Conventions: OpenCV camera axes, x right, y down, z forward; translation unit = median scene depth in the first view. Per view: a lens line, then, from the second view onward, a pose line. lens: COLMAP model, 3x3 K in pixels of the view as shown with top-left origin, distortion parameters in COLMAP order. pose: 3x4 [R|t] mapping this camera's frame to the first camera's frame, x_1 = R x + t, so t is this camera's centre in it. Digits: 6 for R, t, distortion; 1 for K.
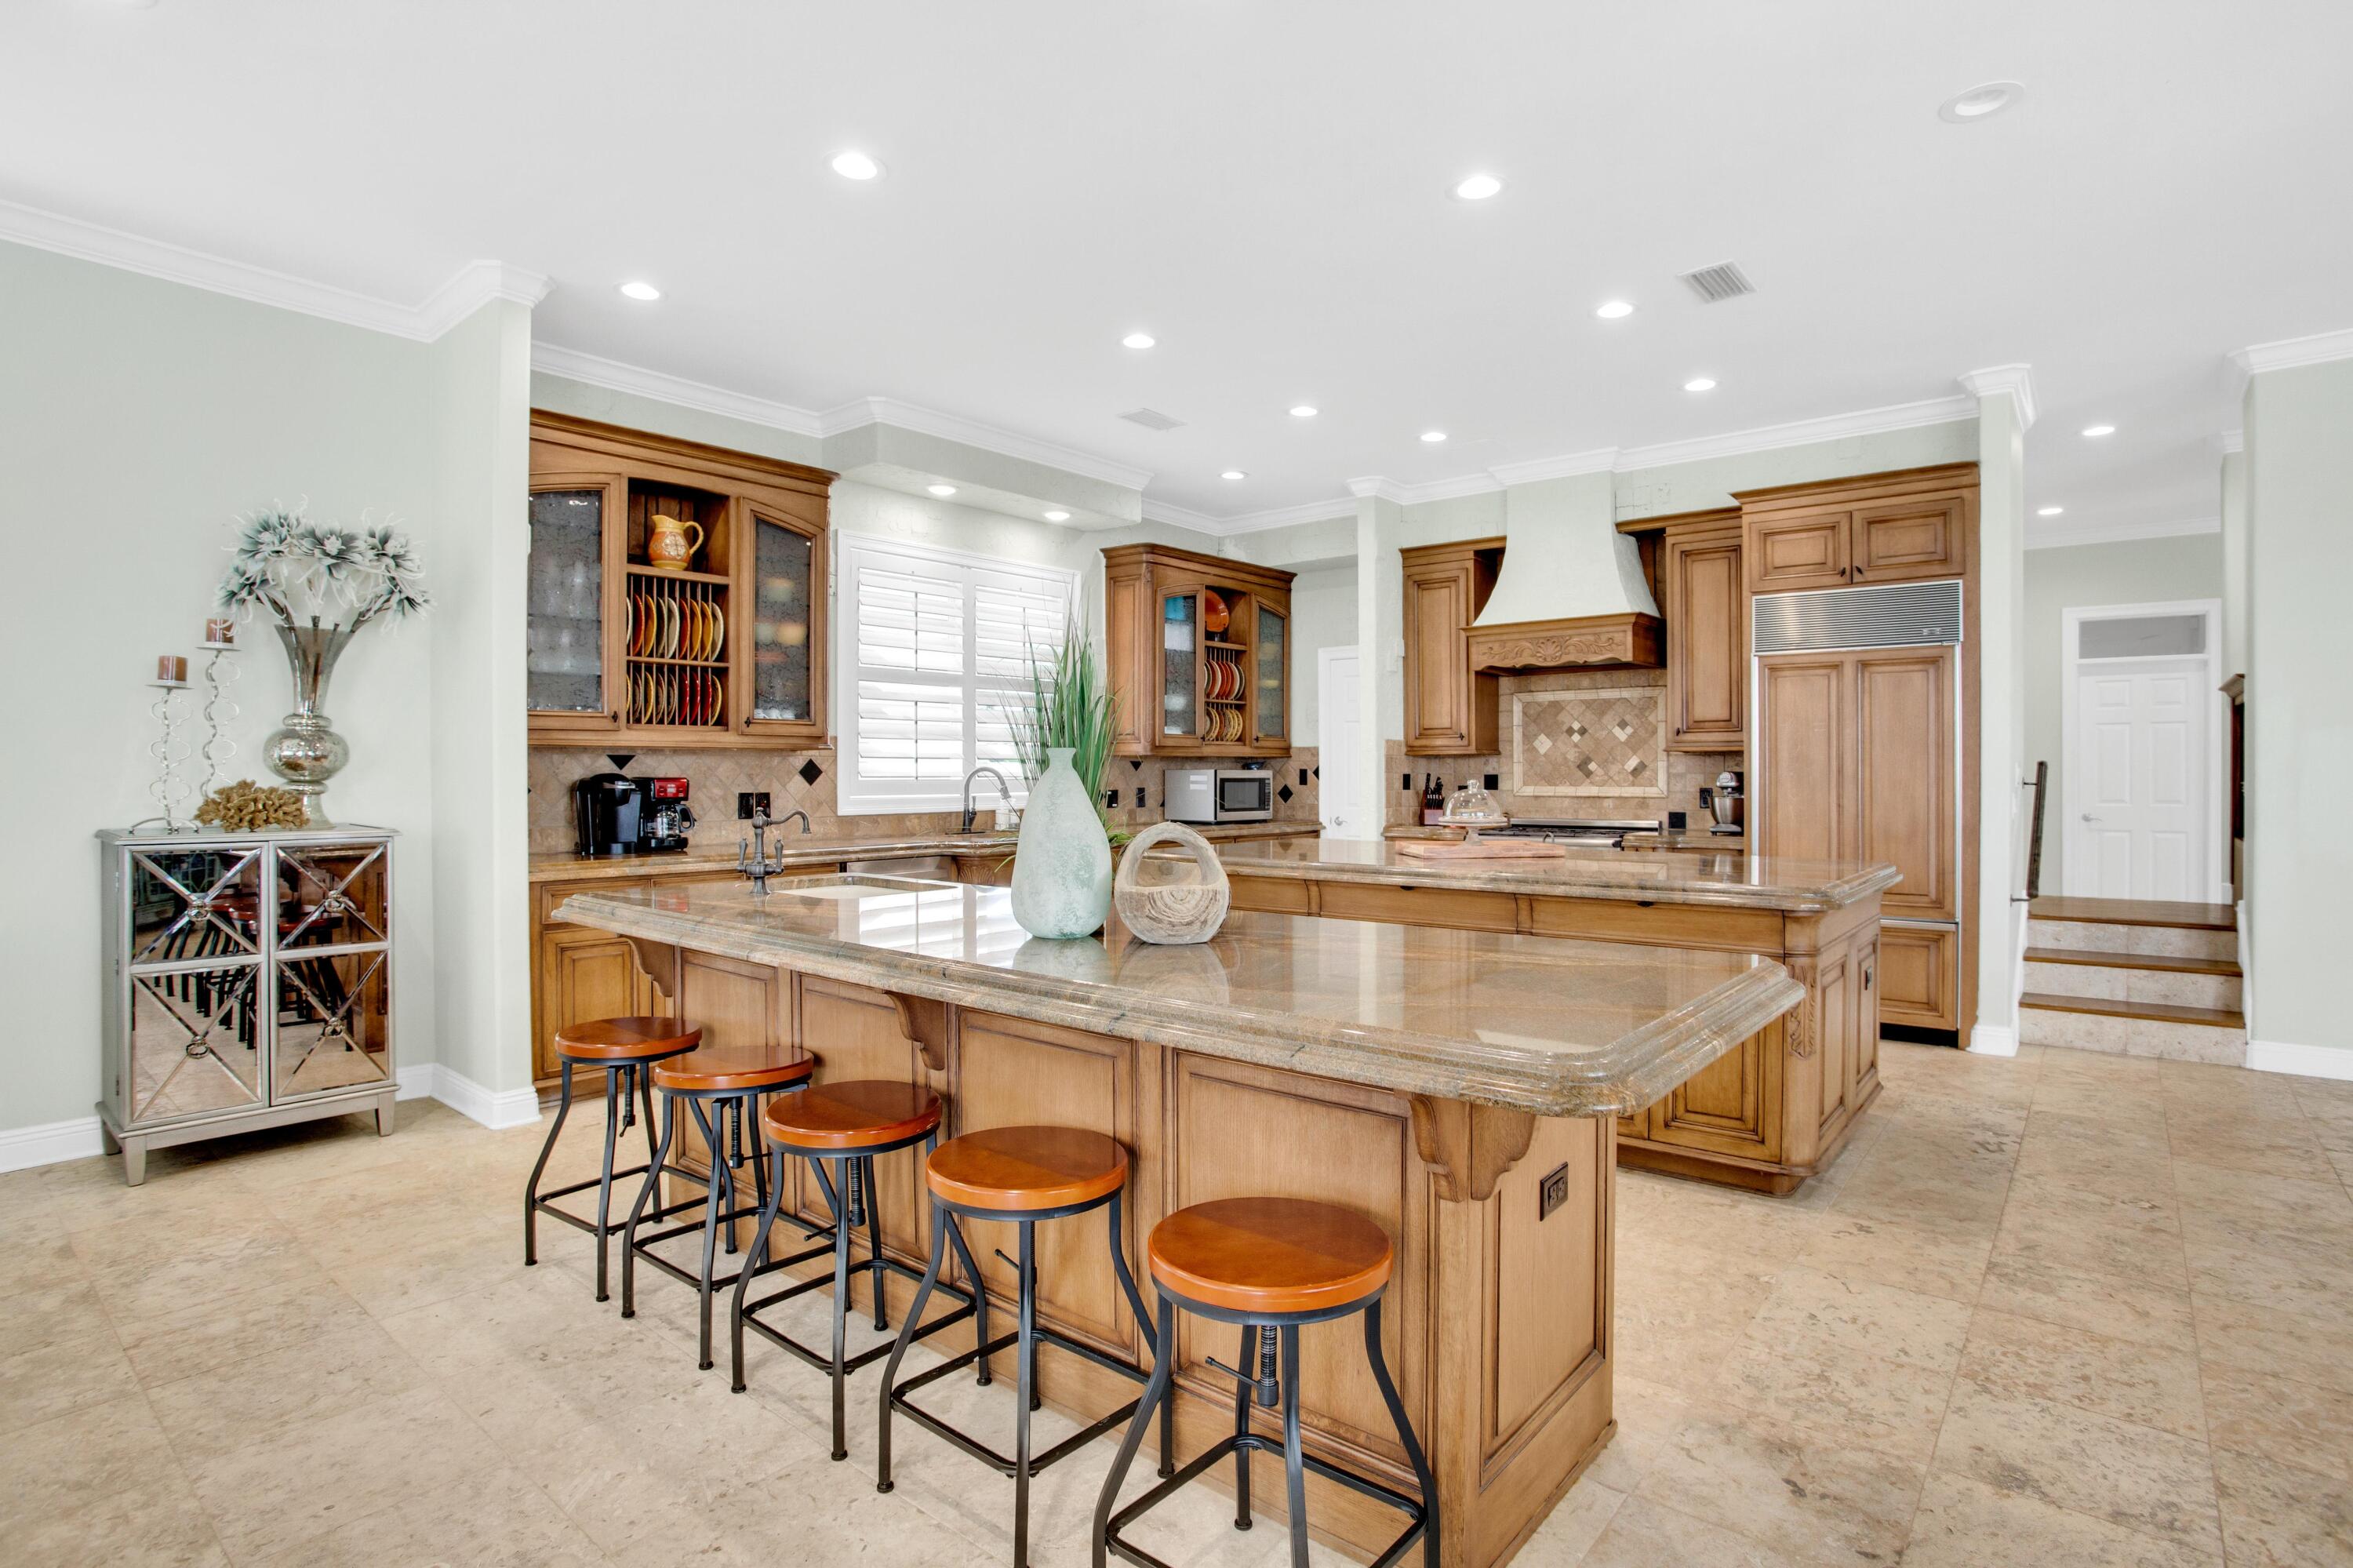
lens RADIAL K [[1143.4, 0, 1215.3], [0, 1143.4, 774.8], [0, 0, 1]] dist [-0.050091, 0.017194]
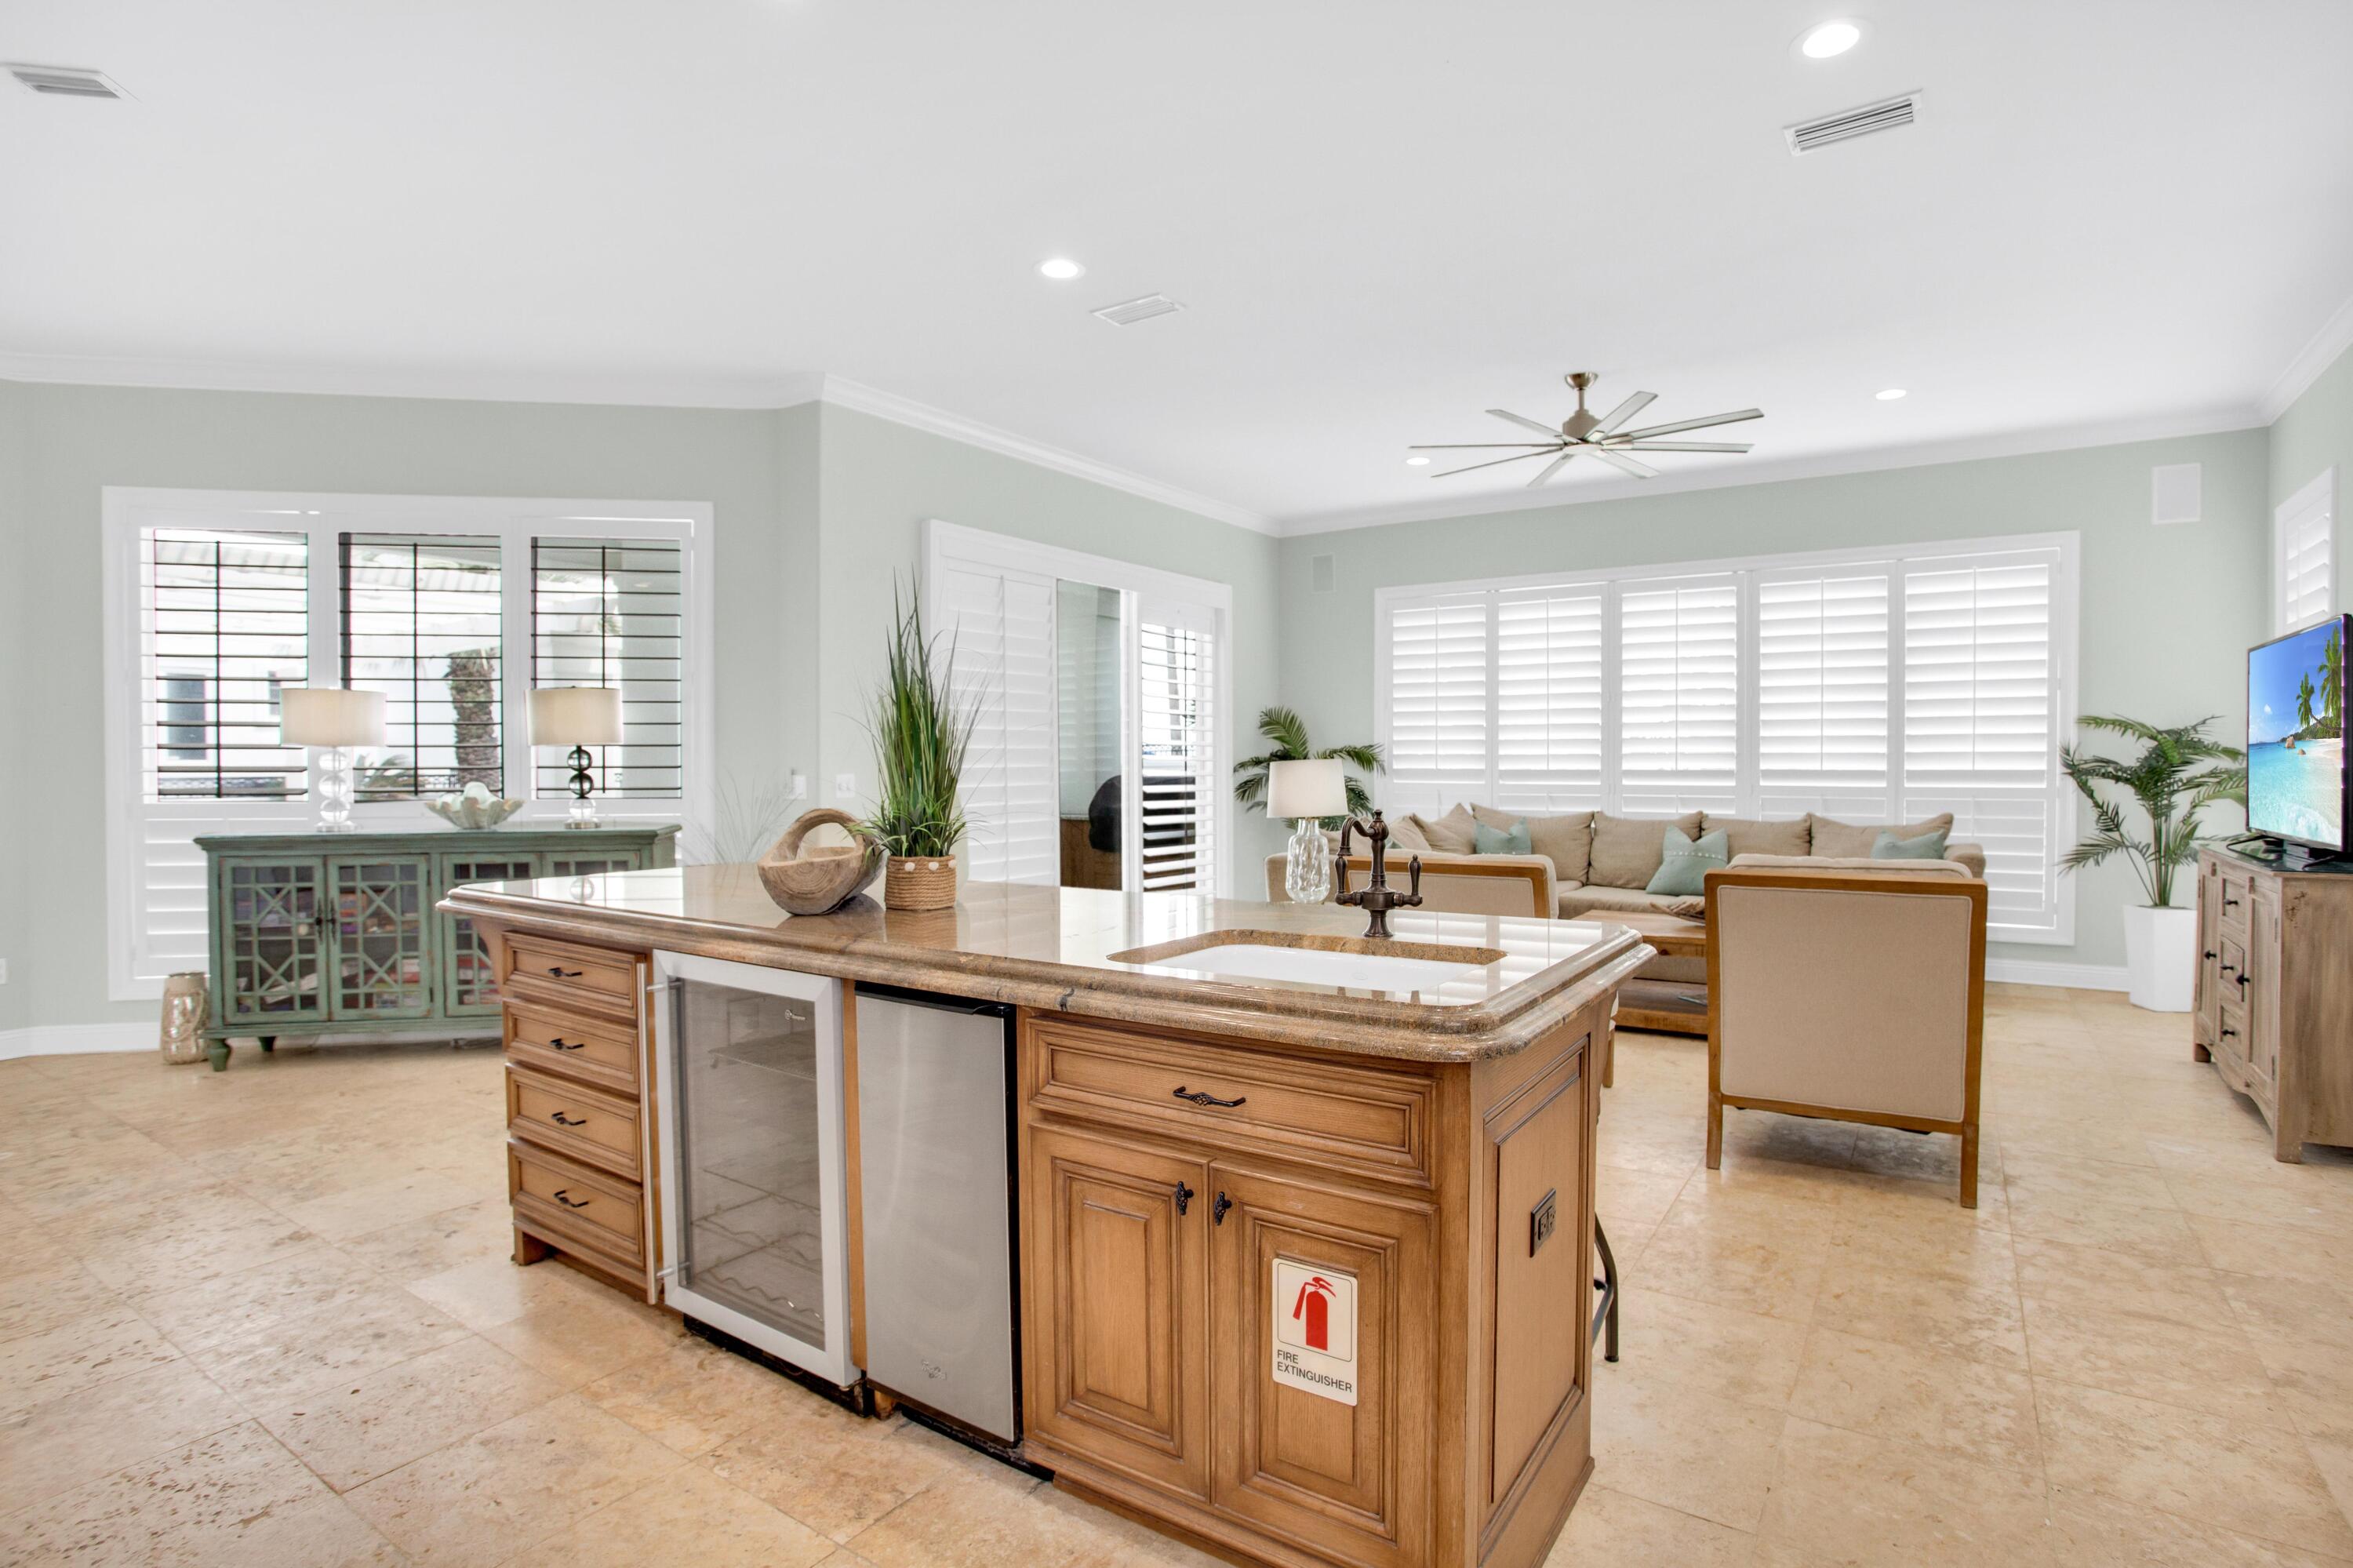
lens RADIAL K [[1169.1, 0, 1199.0], [0, 1169.1, 781.5], [0, 0, 1]] dist [-0.076784, 0.030525]
pose [[-0.994578, 0.005918, -0.103829, -0.184009], [0.004034, 0.999823, 0.018350, -0.000738], [0.103919, 0.017831, -0.994426, 1.412257]]
